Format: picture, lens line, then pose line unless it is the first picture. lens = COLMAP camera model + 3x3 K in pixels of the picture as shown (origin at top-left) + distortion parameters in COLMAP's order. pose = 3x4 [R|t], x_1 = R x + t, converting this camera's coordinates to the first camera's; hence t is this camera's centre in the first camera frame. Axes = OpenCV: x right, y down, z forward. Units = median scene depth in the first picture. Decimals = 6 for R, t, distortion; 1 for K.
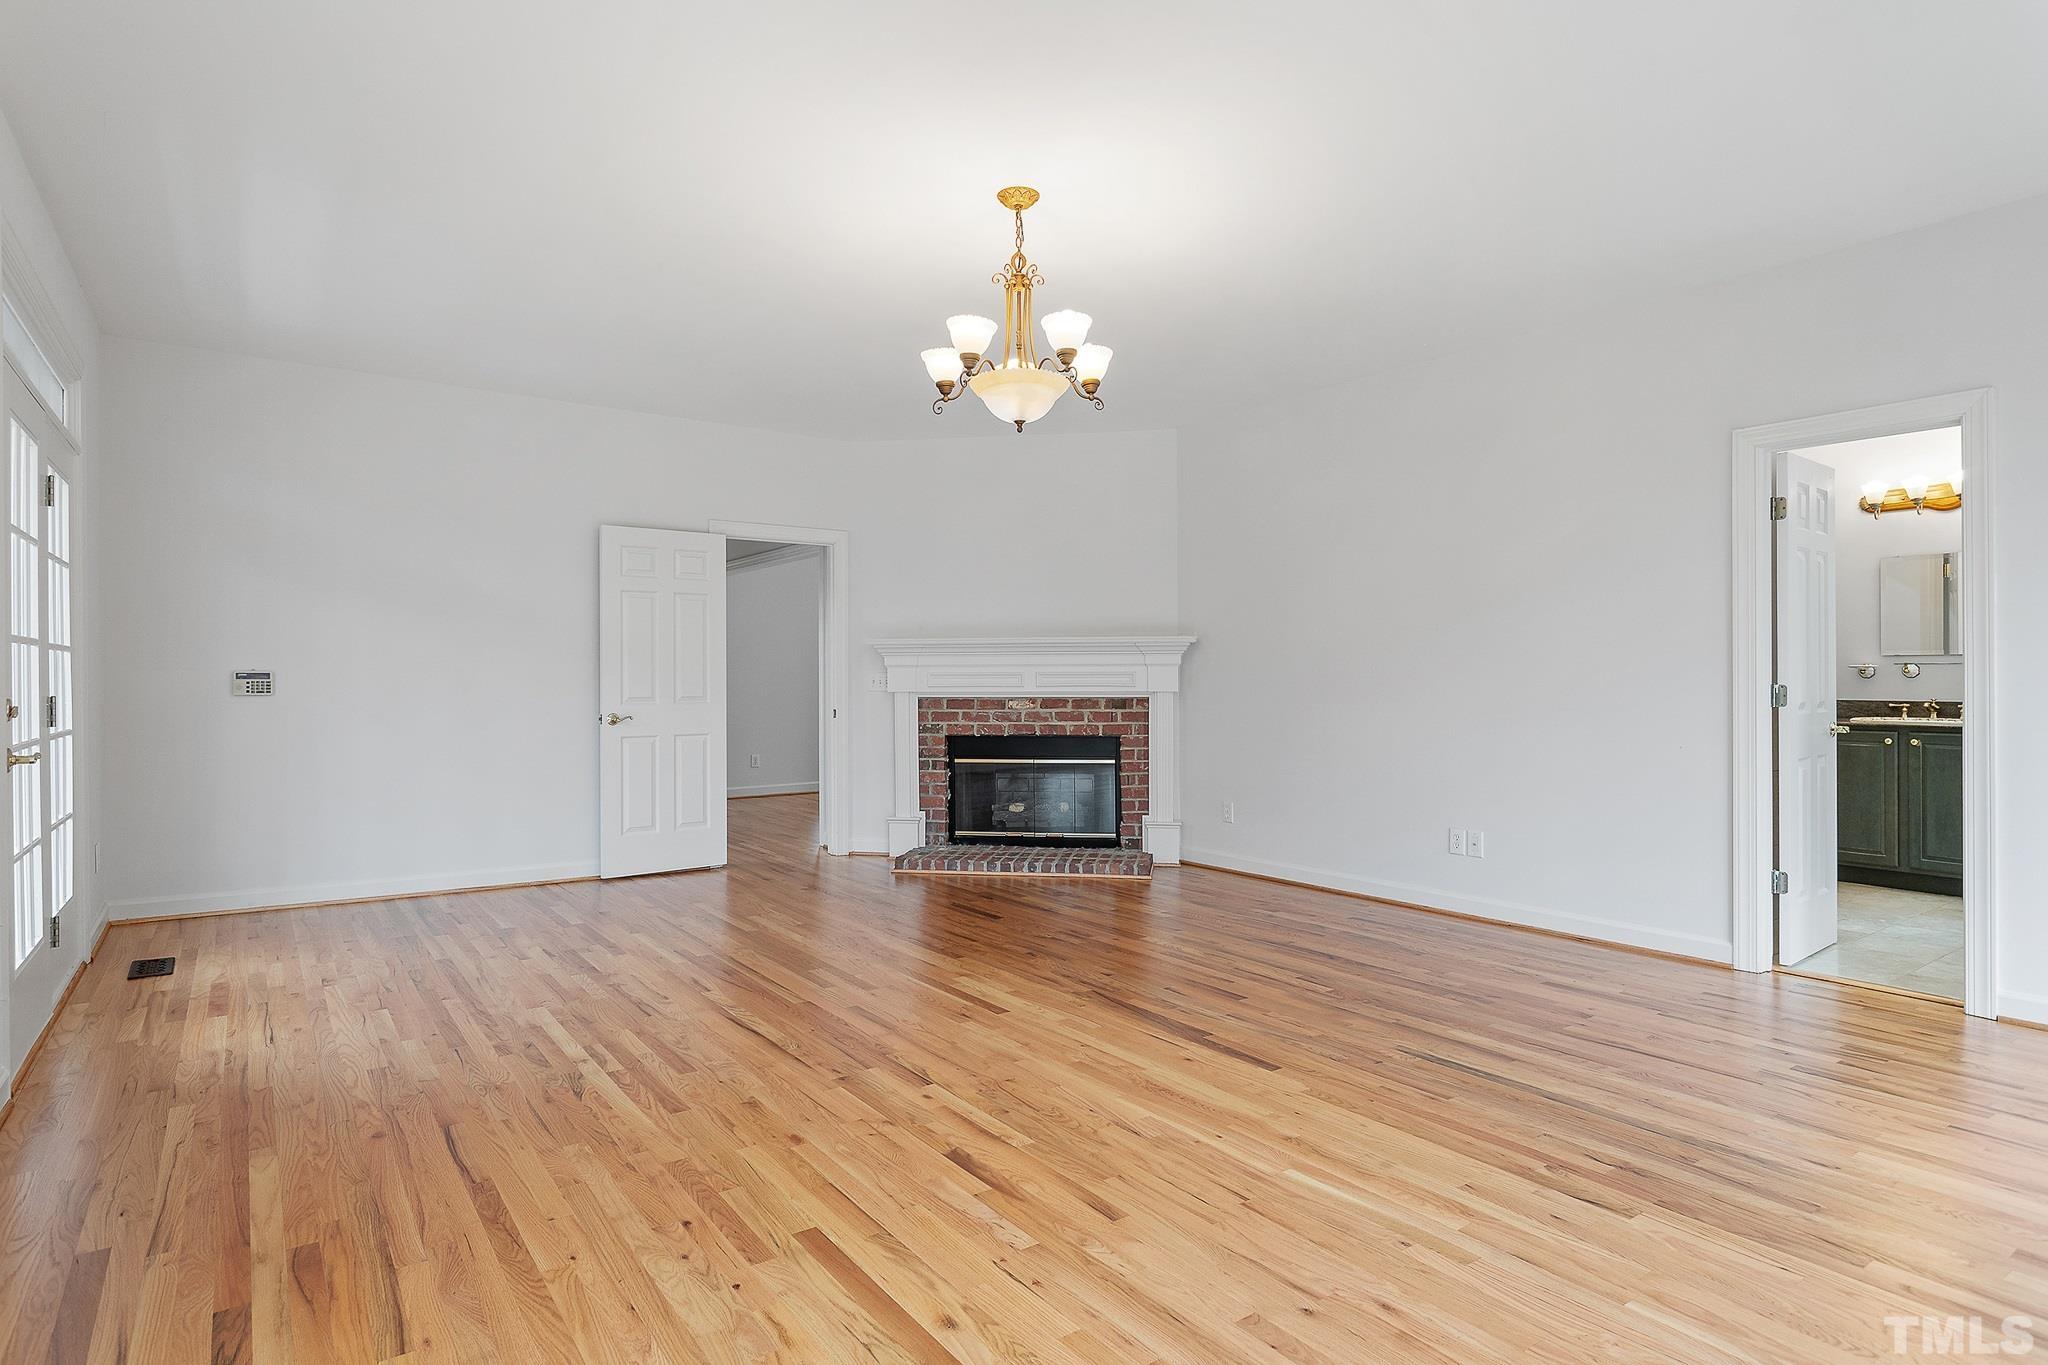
lens RADIAL K [[1121.2, 0, 1024.0], [0, 1121.2, 682.5], [0, 0, 1]] dist [-0.000277, 0.000001]
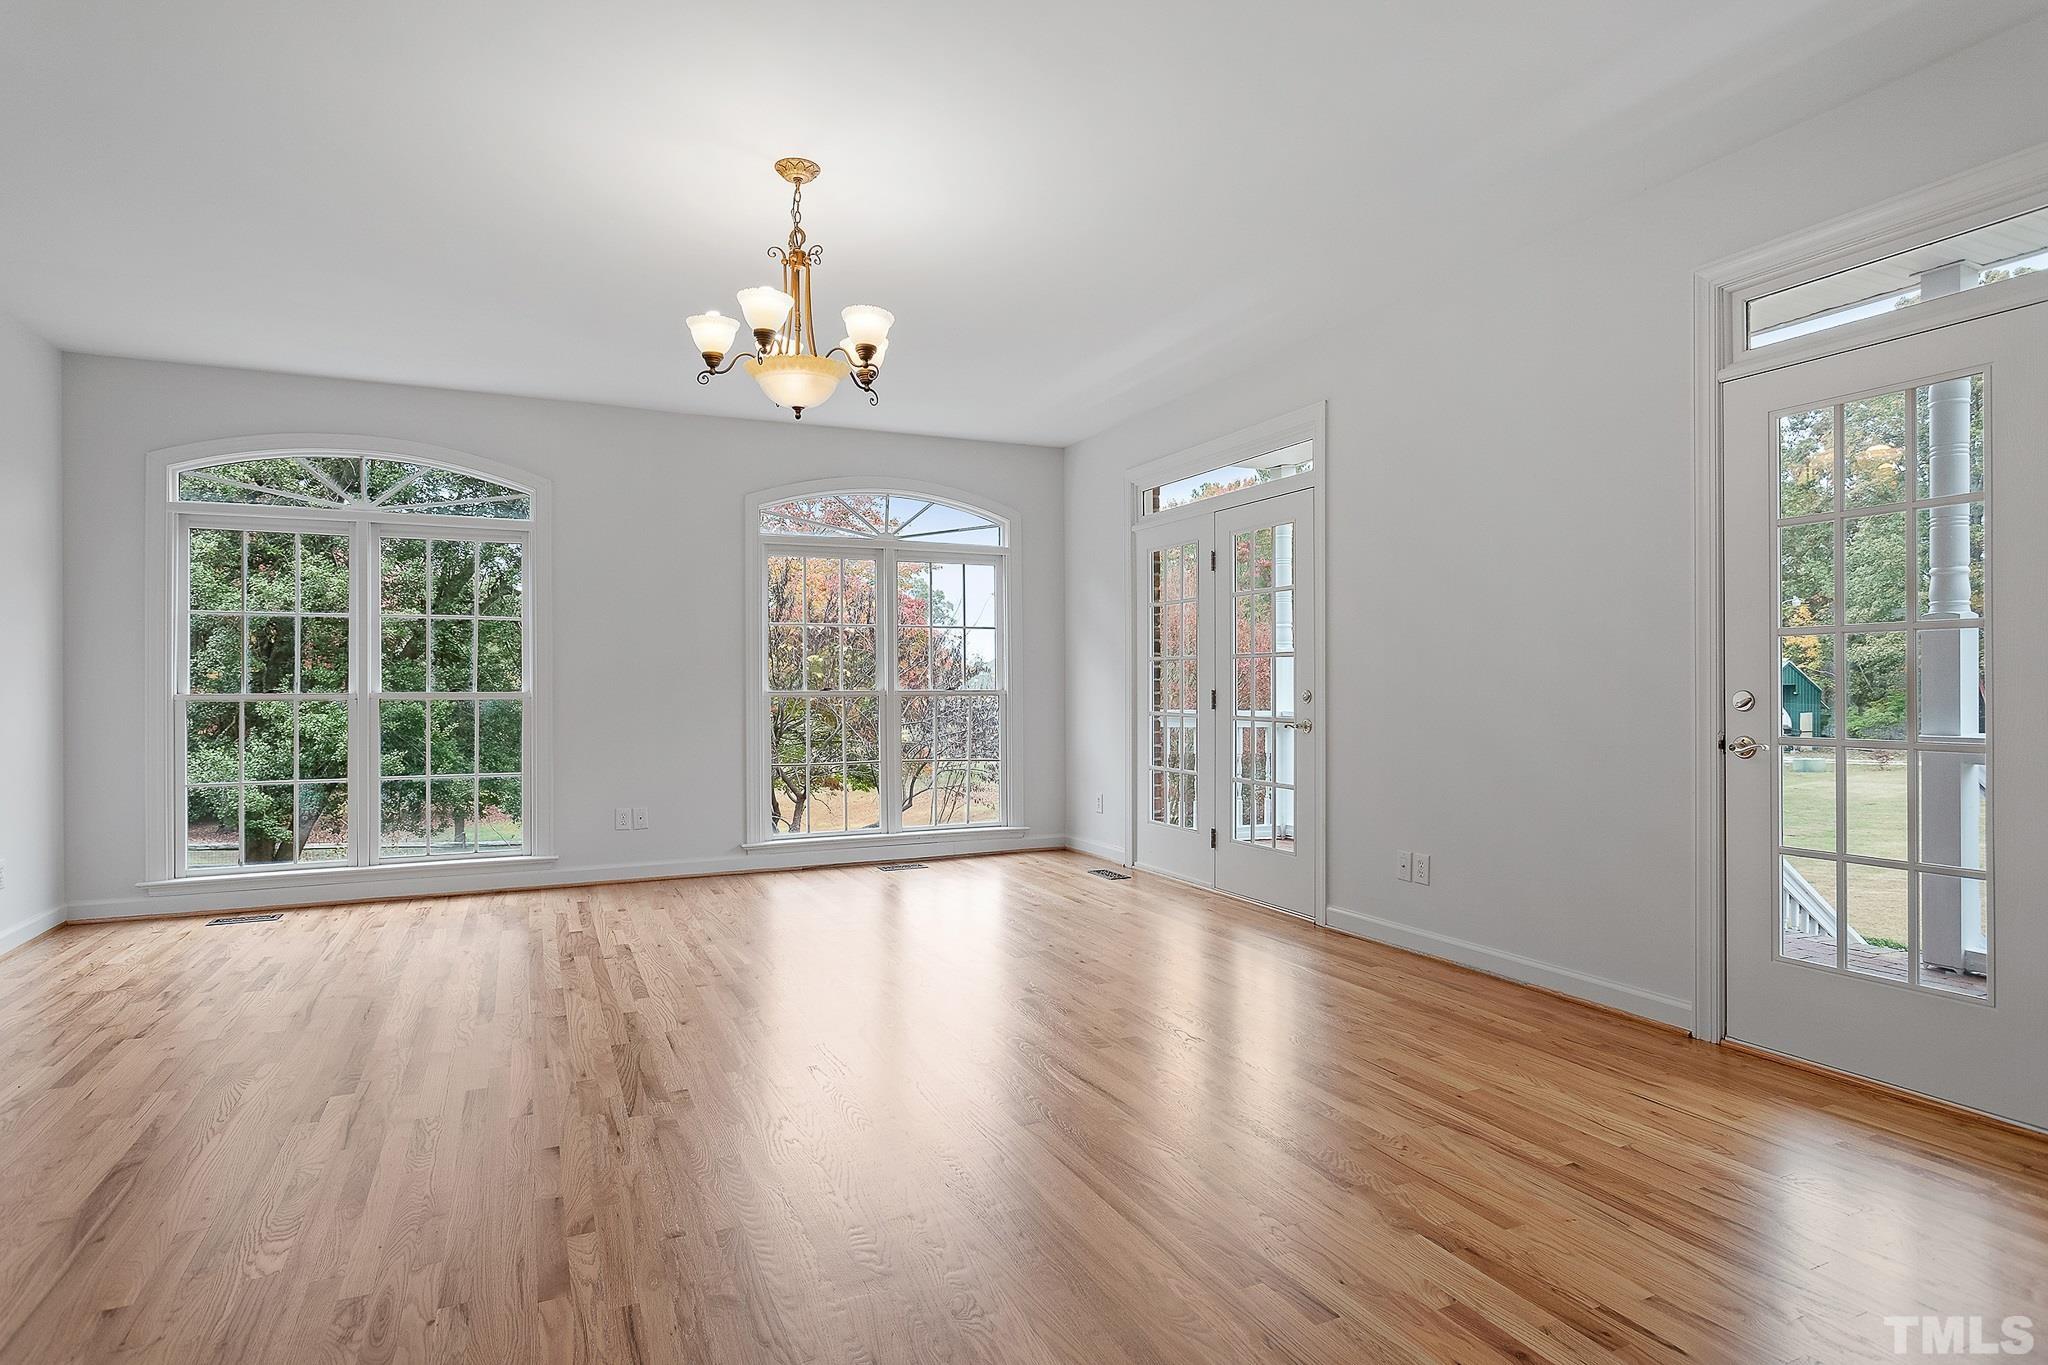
lens RADIAL K [[1121.2, 0, 1024.0], [0, 1121.2, 682.5], [0, 0, 1]] dist [-0.000277, 0.000001]
pose [[-0.984704, 0.006101, 0.174129, -0.355080], [0.005469, 0.999977, -0.004110, 0.004138], [-0.174150, -0.003095, -0.984714, 1.896216]]
